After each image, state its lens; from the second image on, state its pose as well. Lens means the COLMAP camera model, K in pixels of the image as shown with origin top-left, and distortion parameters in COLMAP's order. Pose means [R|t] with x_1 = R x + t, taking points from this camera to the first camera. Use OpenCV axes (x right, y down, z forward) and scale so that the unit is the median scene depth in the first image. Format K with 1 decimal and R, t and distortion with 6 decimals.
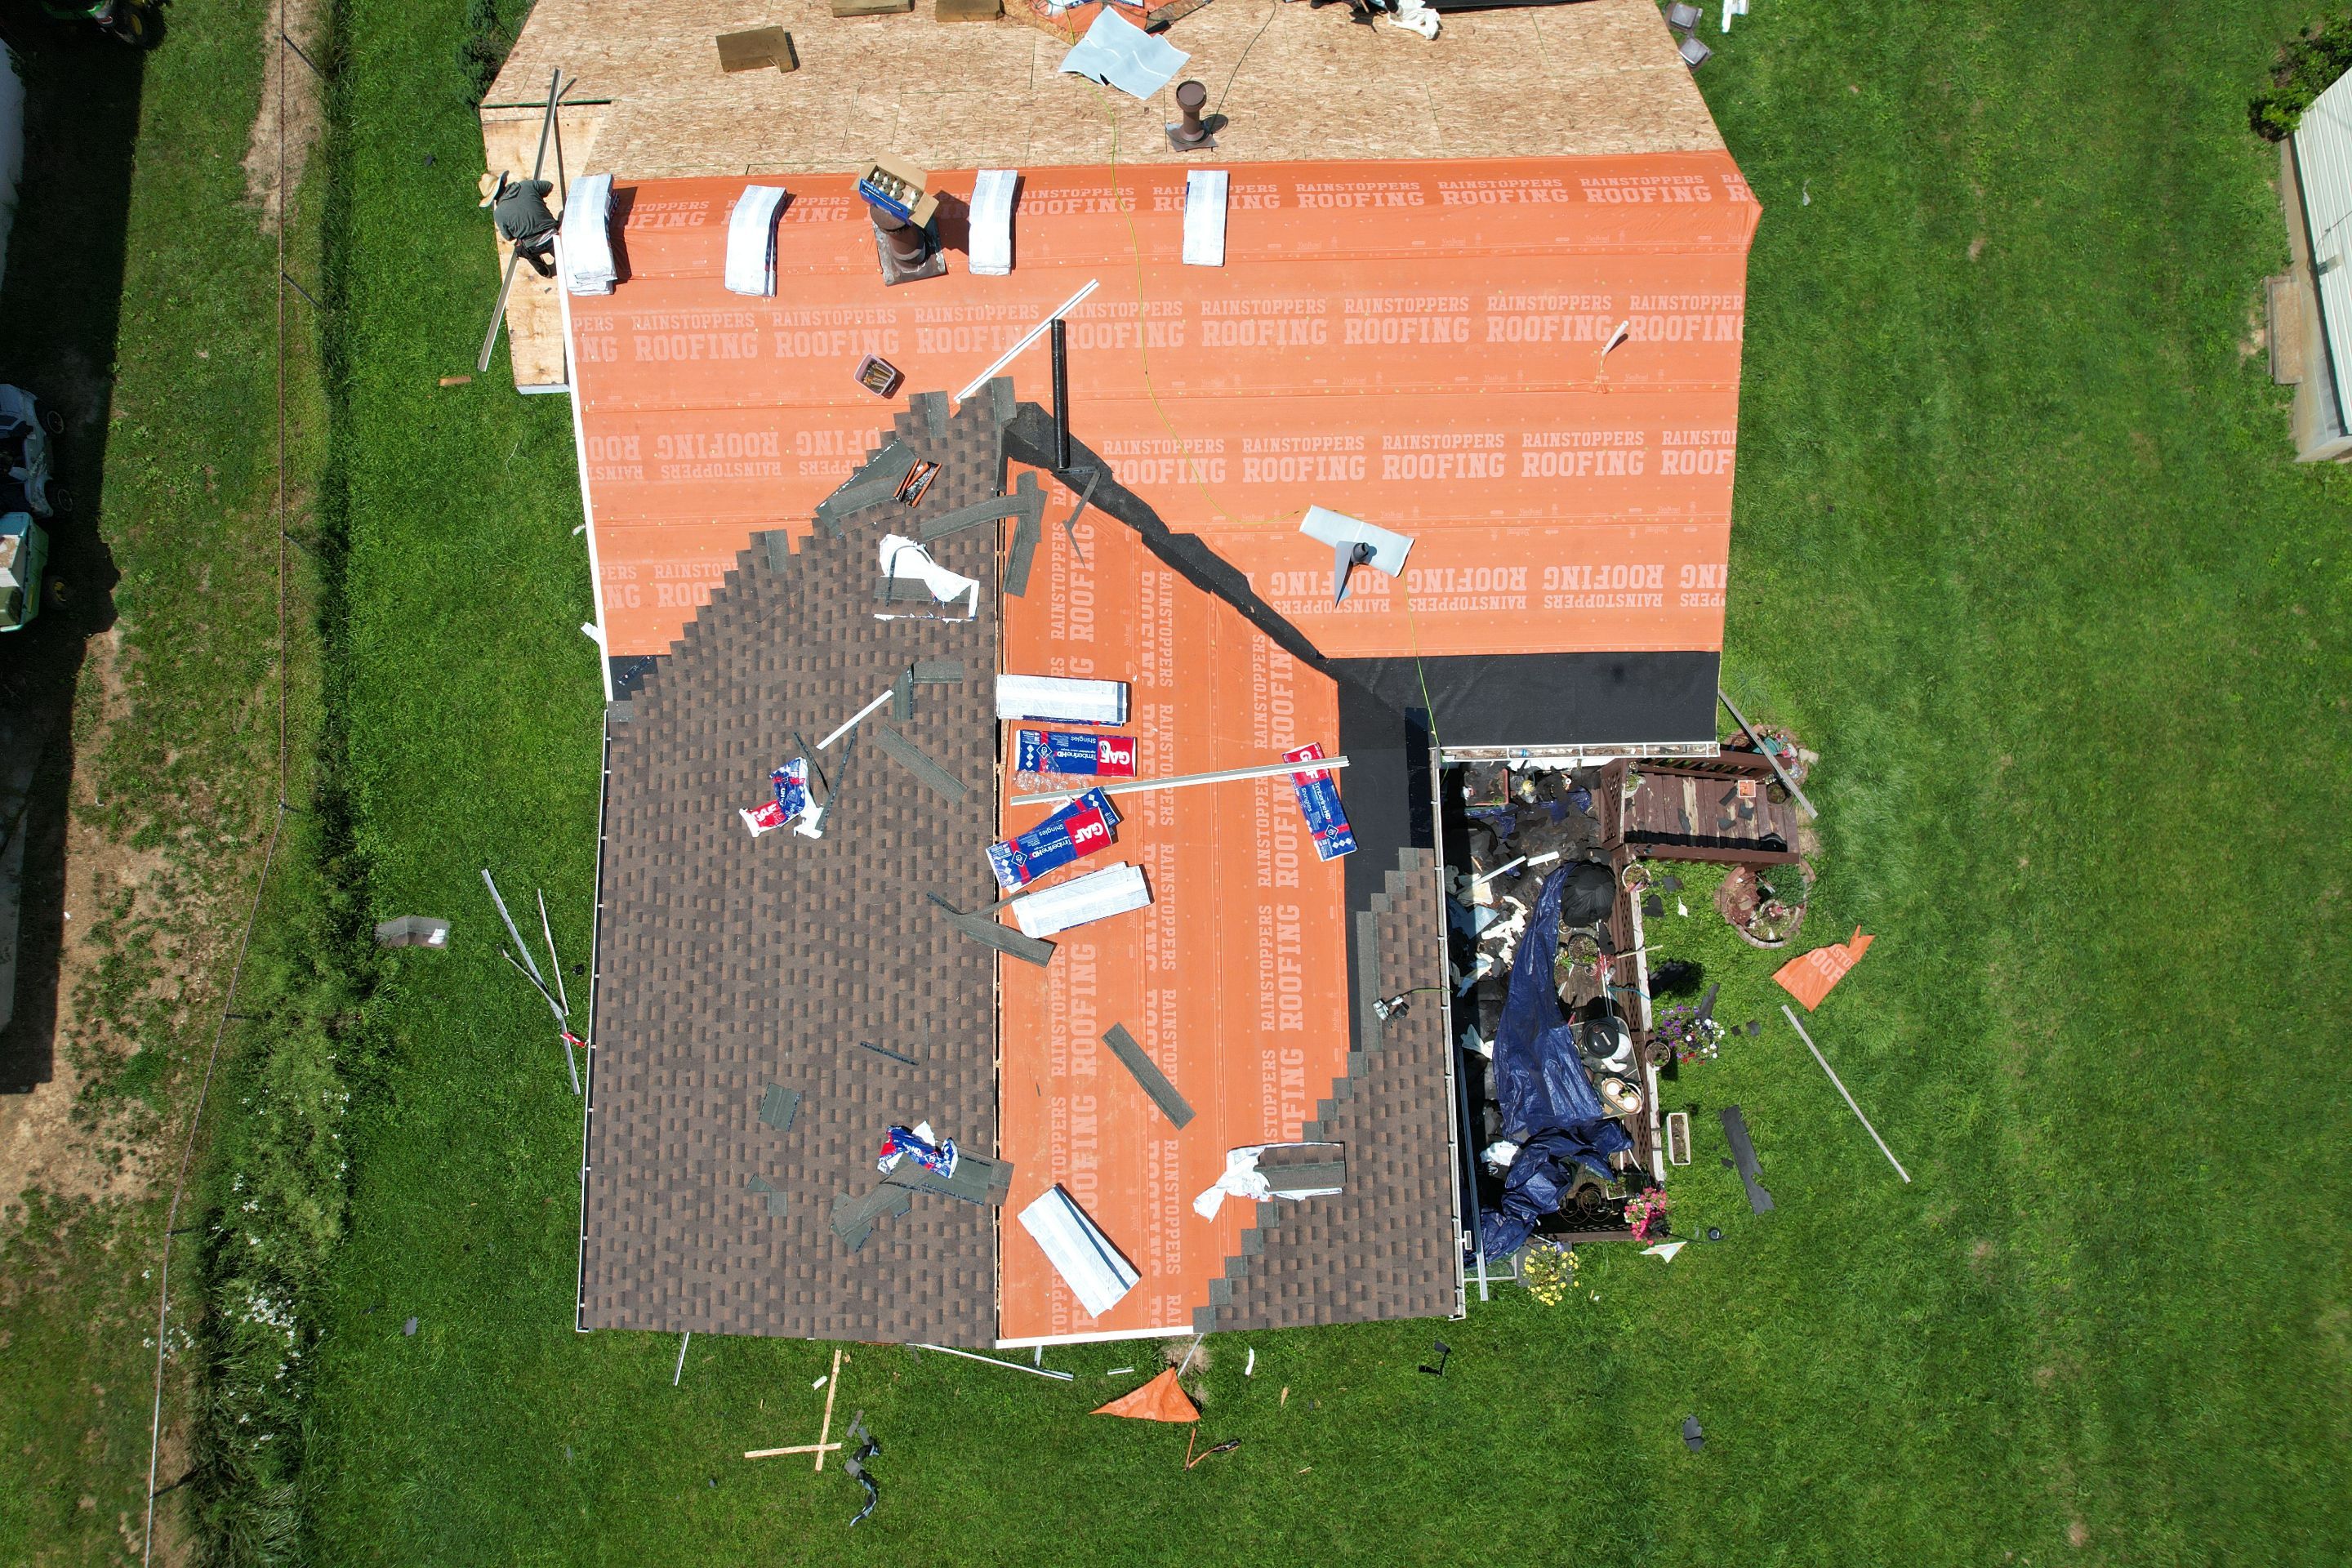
lens RADIAL K [[1499.6, 0, 1180.9], [0, 1499.6, 791.6], [0, 0, 1]] dist [-0.073643, 0.065150]
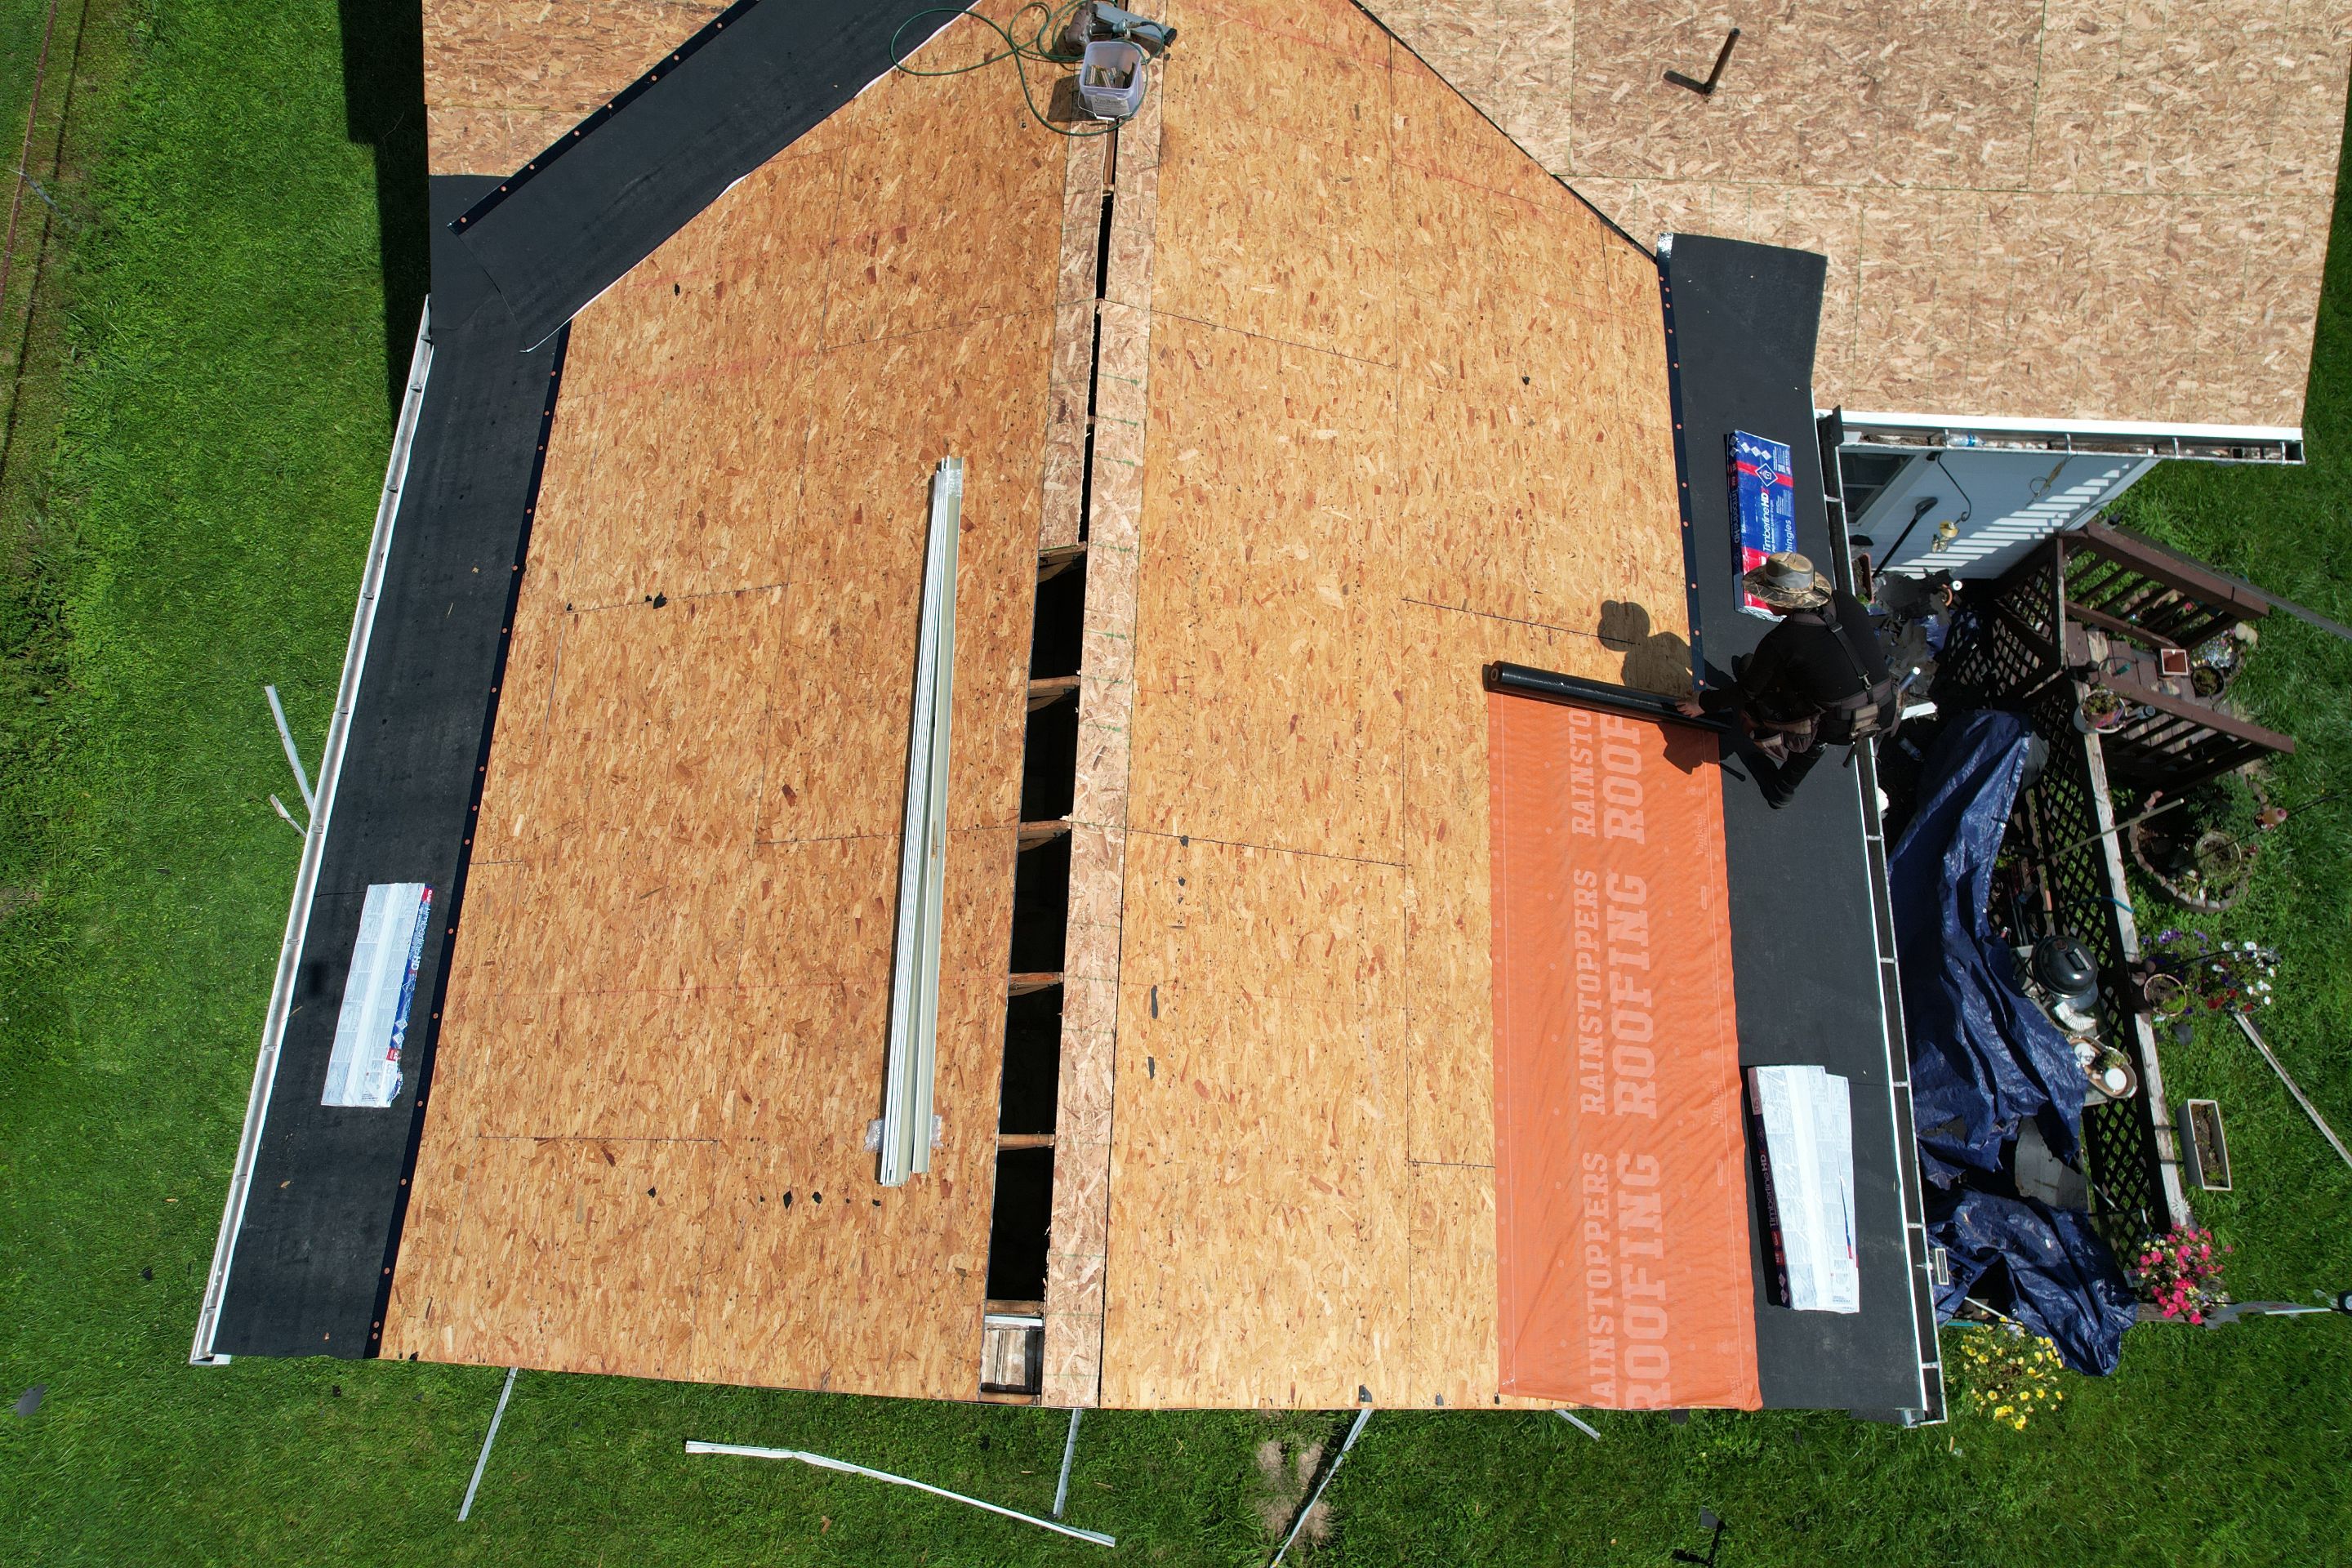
lens RADIAL K [[1499.6, 0, 1177.5], [0, 1499.6, 790.1], [0, 0, 1]] dist [-0.073643, 0.065150]
pose [[0.998500, 0.054662, -0.003078, -0.062072], [-0.054617, 0.990627, -0.125202, 0.164762], [-0.003795, 0.125182, 0.992127, 0.363347]]
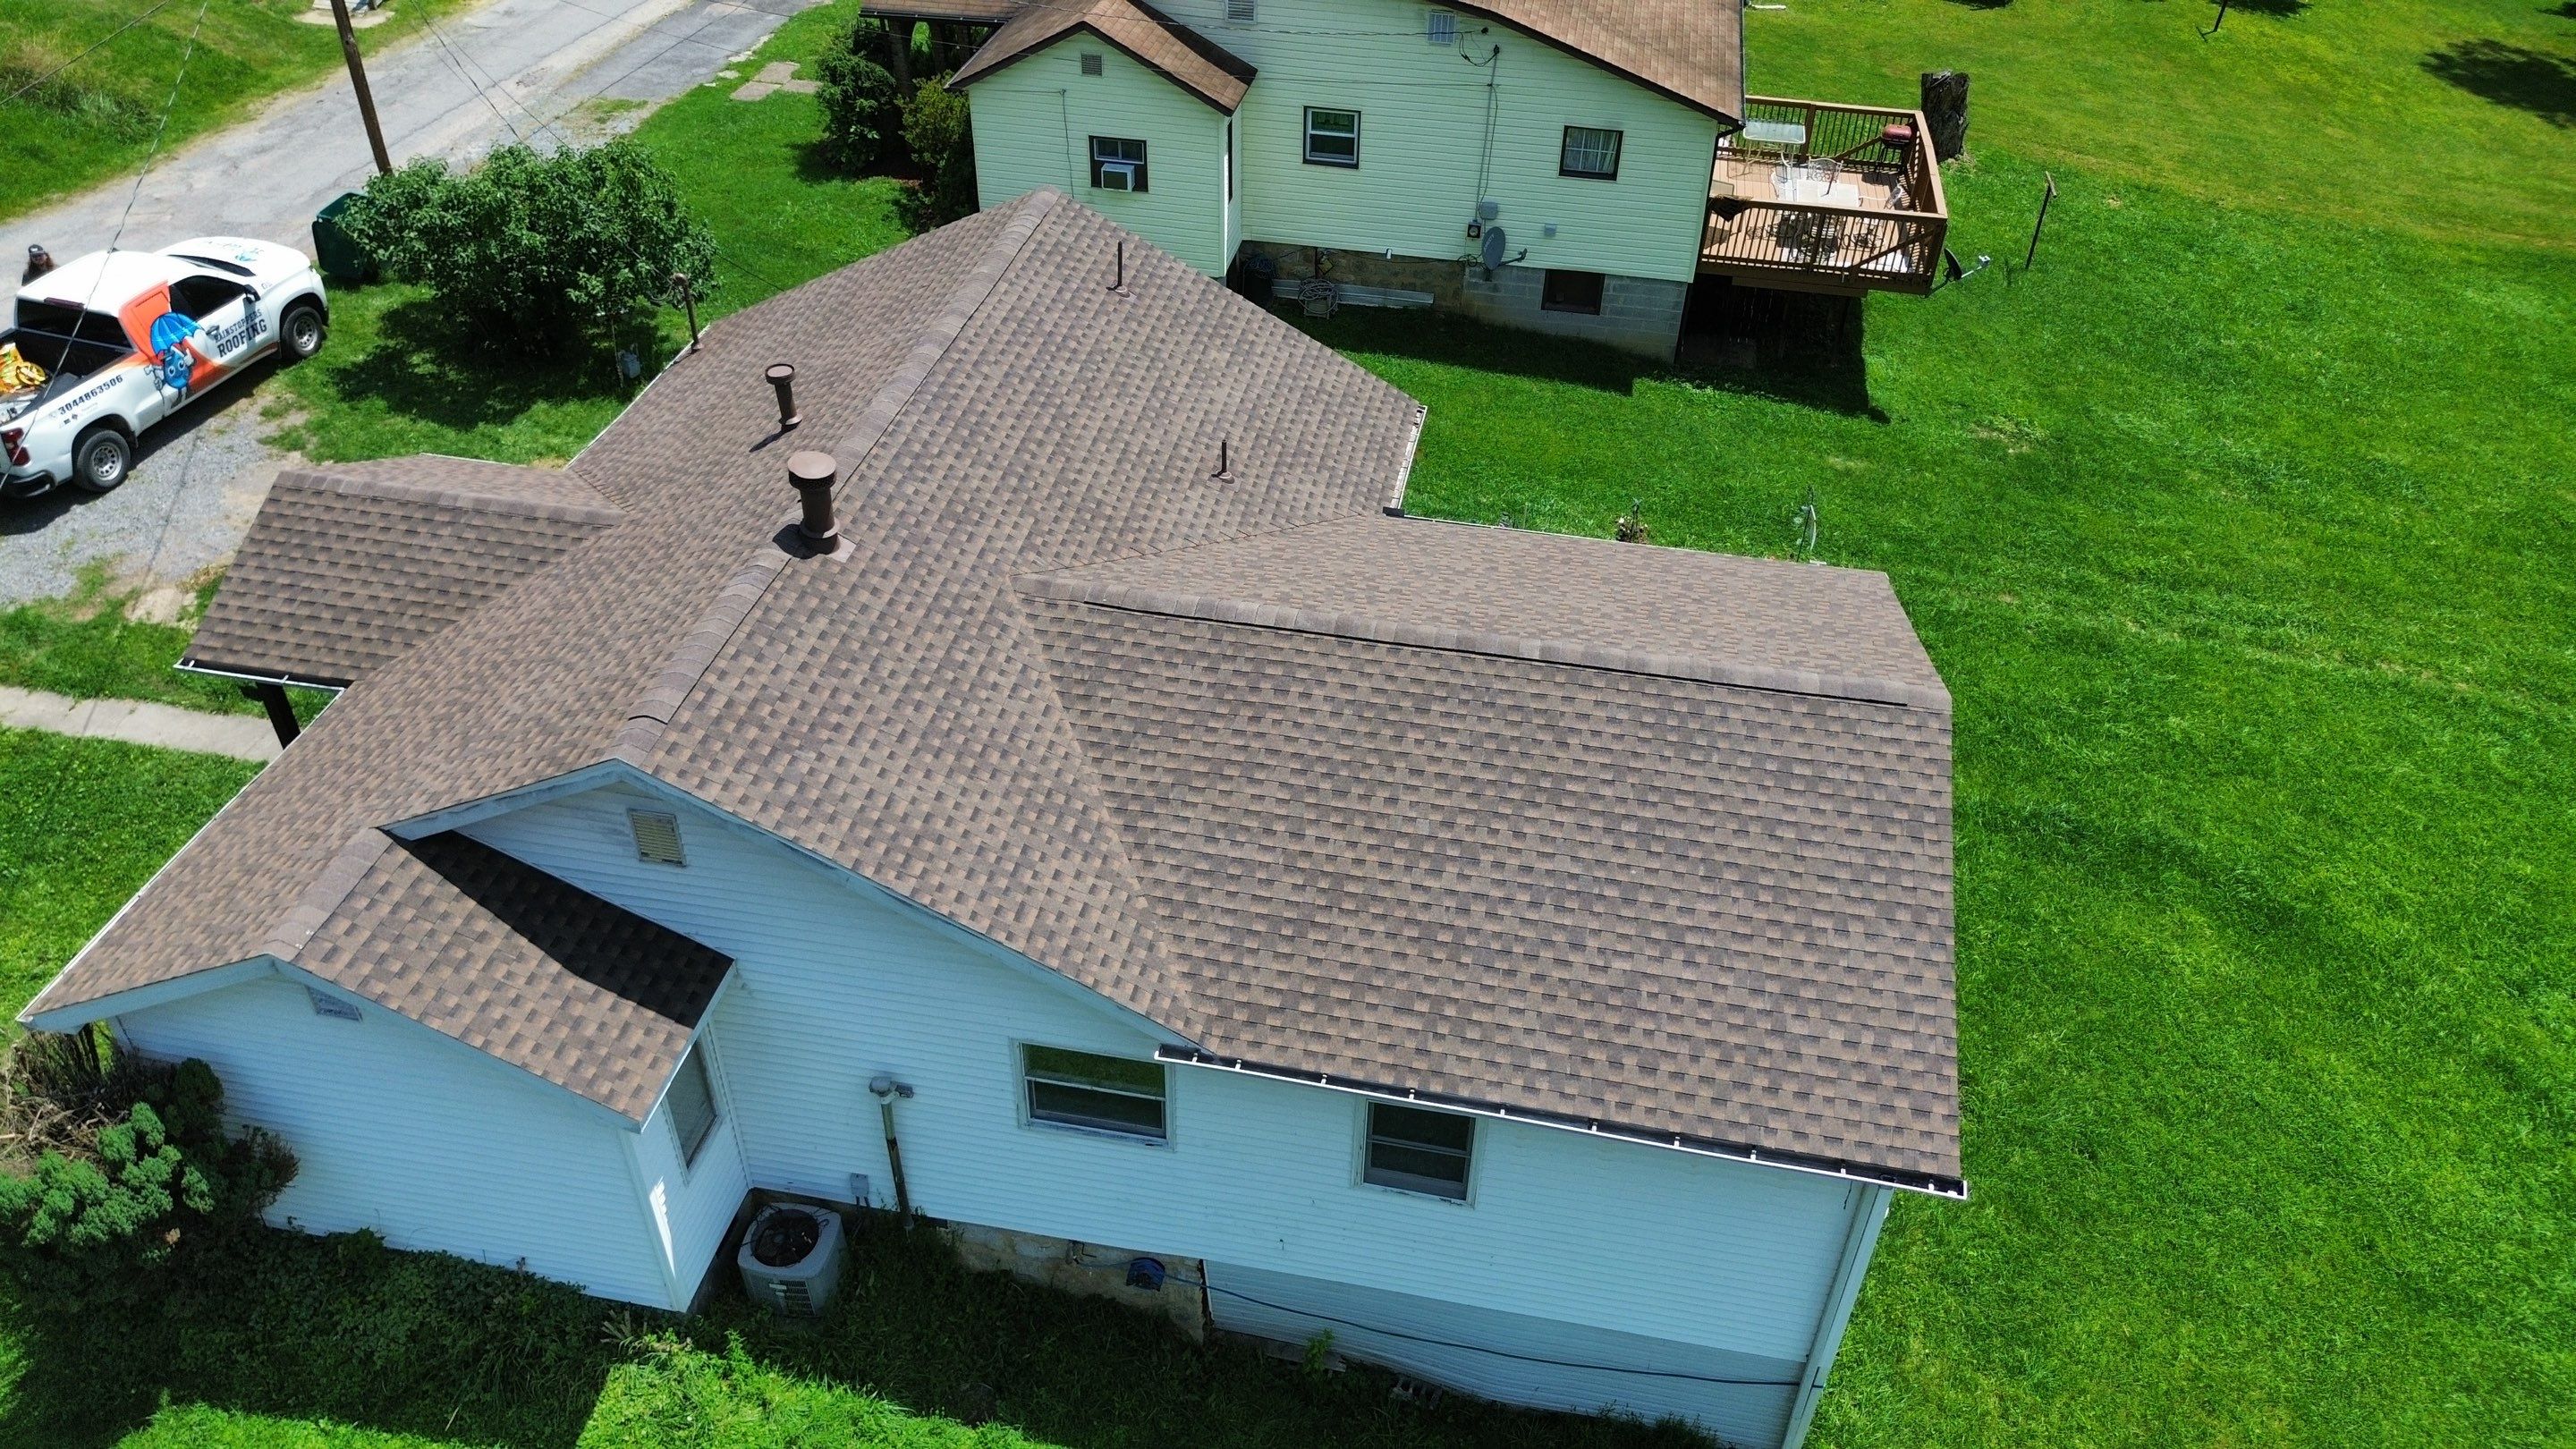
lens RADIAL K [[1825.5, 0, 1290.2], [0, 1825.5, 717.8], [0, 0, 1]] dist [0.077582, -0.077633]
pose [[0.205305, -0.589507, 0.781237, -0.829103], [0.955324, 0.294125, -0.029112, -0.010402], [-0.212619, 0.752311, 0.623555, 0.222964]]
